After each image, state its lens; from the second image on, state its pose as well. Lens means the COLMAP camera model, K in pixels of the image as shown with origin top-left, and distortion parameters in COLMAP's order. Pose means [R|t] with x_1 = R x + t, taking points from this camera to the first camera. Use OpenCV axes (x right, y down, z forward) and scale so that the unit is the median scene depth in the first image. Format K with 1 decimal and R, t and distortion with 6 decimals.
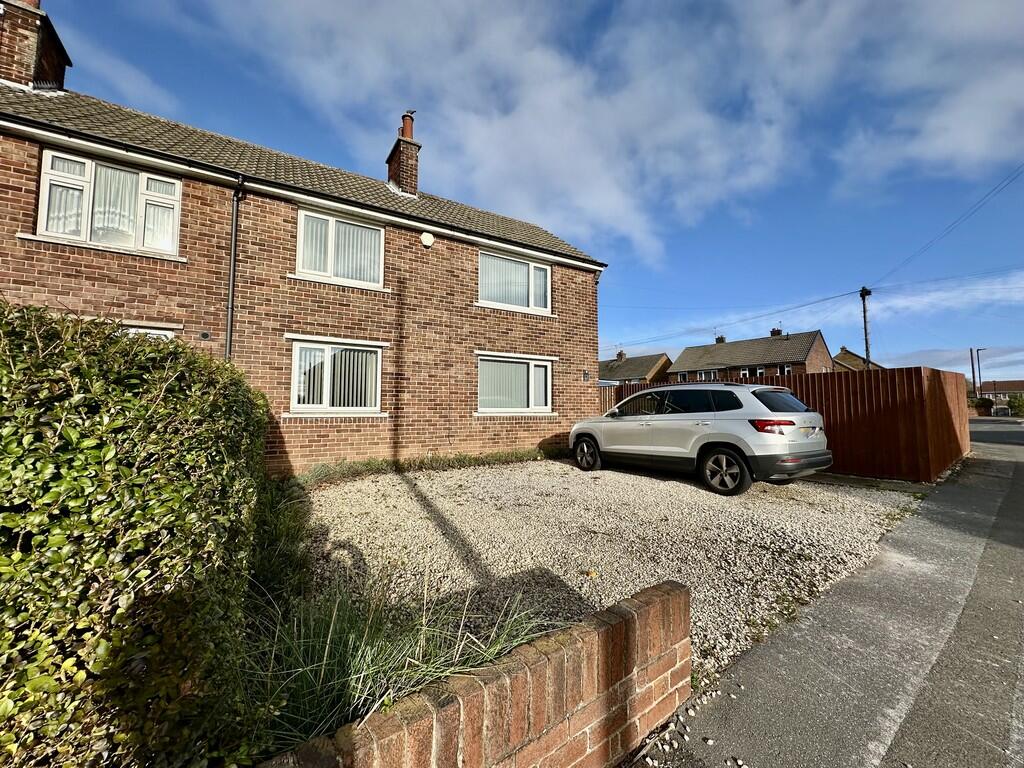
lens RADIAL K [[408.5, 0, 512.0], [0, 408.5, 384.0], [0, 0, 1]] dist [-0.002259, -0.000375]
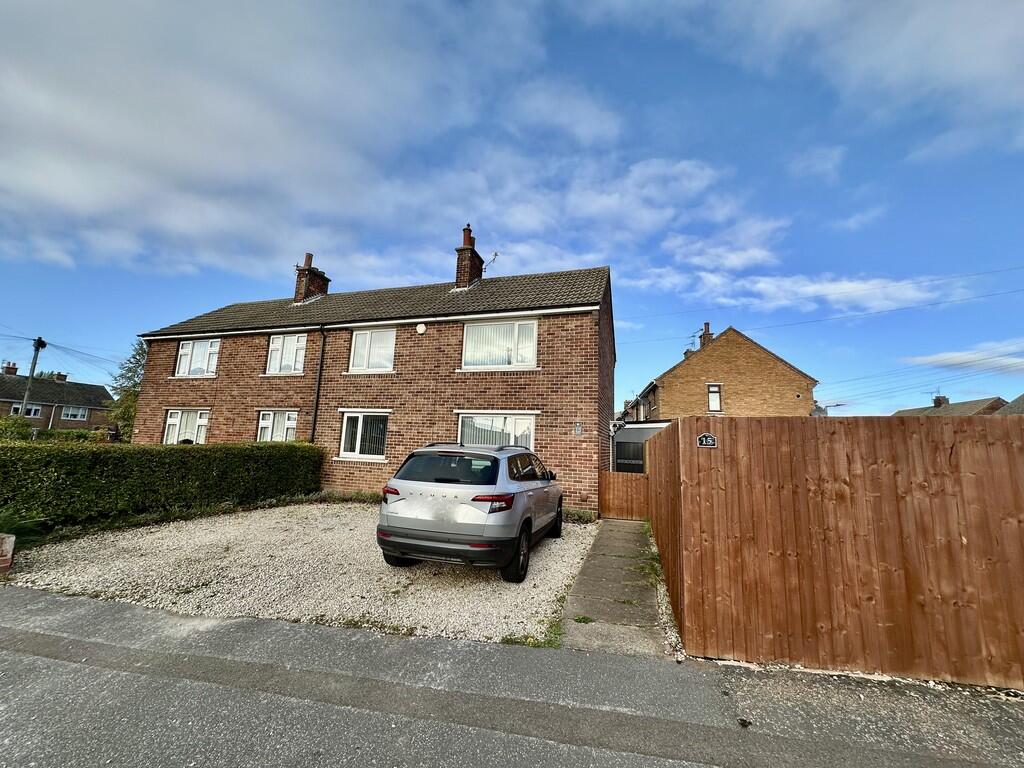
lens RADIAL K [[408.5, 0, 512.0], [0, 408.5, 384.0], [0, 0, 1]] dist [-0.002259, -0.000375]
pose [[0.652868, -0.096577, -0.751290, 0.962626], [0.010202, 0.992870, -0.118765, -0.015858], [0.757403, 0.069873, 0.649198, 0.374226]]
